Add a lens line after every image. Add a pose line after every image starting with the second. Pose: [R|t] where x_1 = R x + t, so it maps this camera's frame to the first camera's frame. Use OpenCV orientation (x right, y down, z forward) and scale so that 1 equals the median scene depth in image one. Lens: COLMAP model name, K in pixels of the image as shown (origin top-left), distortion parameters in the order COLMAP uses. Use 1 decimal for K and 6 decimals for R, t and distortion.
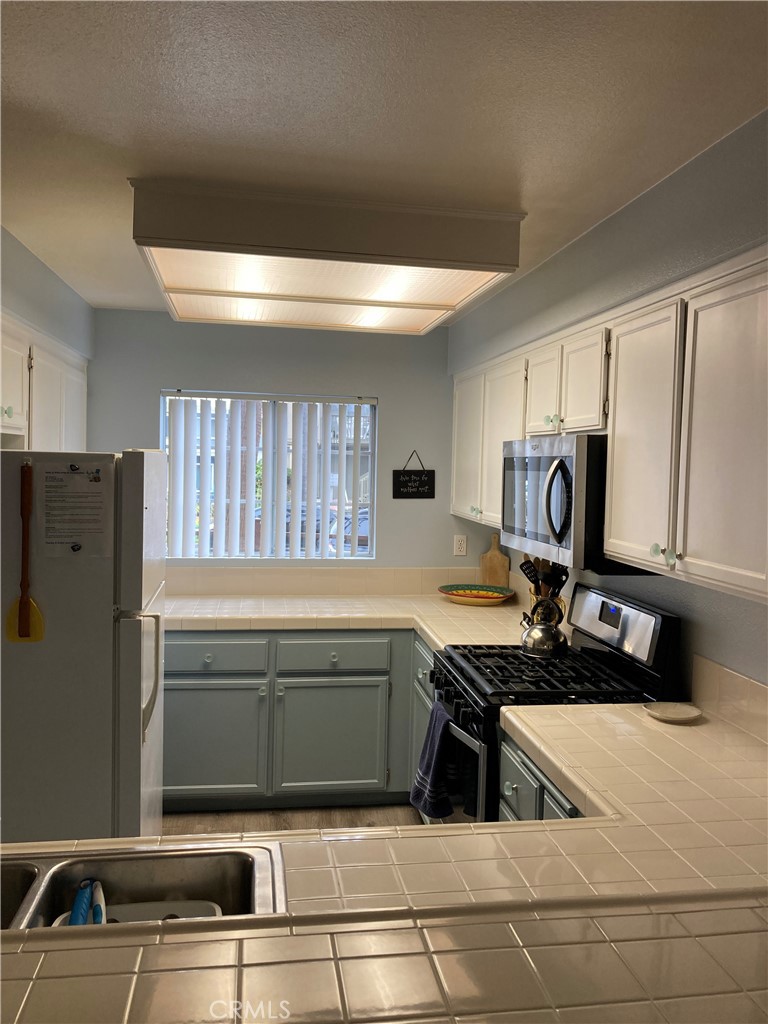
lens RADIAL K [[835.0, 0, 384.6], [0, 835.0, 510.4], [0, 0, 1]] dist [0.009355, -0.004774]
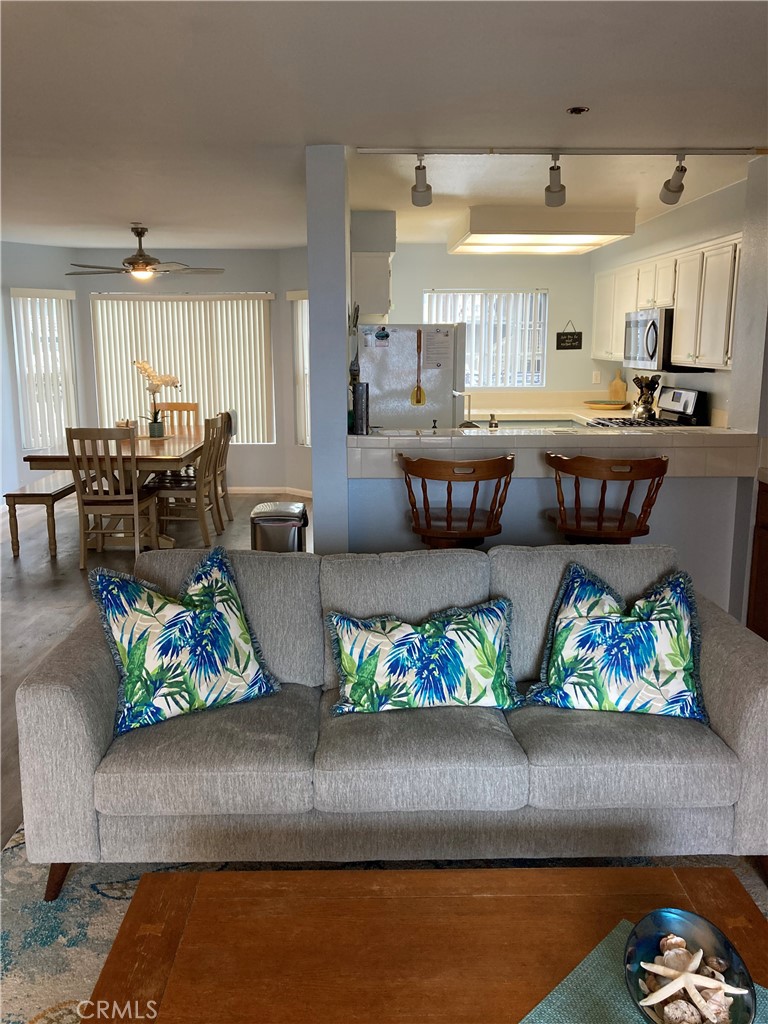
lens RADIAL K [[835.0, 0, 383.1], [0, 835.0, 512.1], [0, 0, 1]] dist [0.009355, -0.004774]
pose [[0.991248, -0.000387, -0.132015, -0.163815], [0.019404, 0.989562, 0.142795, 0.089235], [0.130581, -0.144107, 0.980909, -1.072963]]
